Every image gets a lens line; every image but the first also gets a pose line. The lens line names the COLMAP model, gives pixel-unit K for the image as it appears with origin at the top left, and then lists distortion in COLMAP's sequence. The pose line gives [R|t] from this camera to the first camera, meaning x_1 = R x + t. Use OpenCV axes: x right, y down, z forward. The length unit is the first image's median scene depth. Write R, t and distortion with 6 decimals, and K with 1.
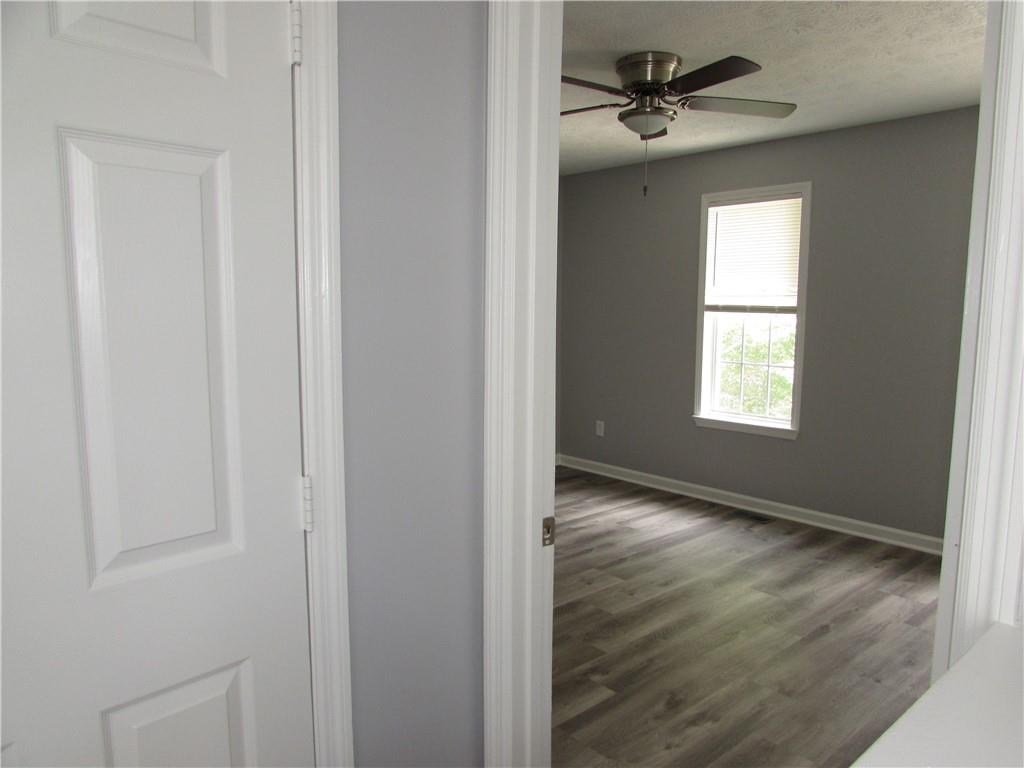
lens RADIAL K [[717.1, 0, 512.0], [0, 717.1, 384.0], [0, 0, 1]] dist [-0.110771, 0.000348]
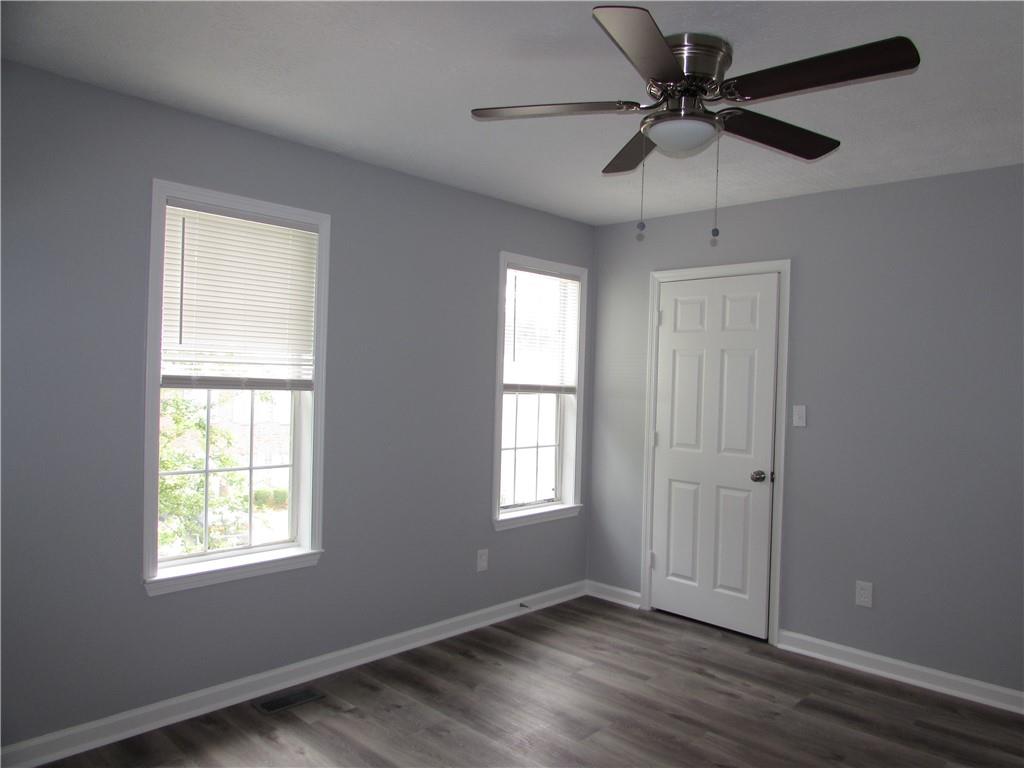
lens RADIAL K [[716.0, 0, 506.1], [0, 716.0, 387.7], [0, 0, 1]] dist [-0.026907, 0.002008]
pose [[-0.095045, -0.007188, 0.995447, -0.354808], [0.087995, 0.995999, 0.015594, -0.099023], [-0.991576, 0.089076, -0.094032, 0.889802]]
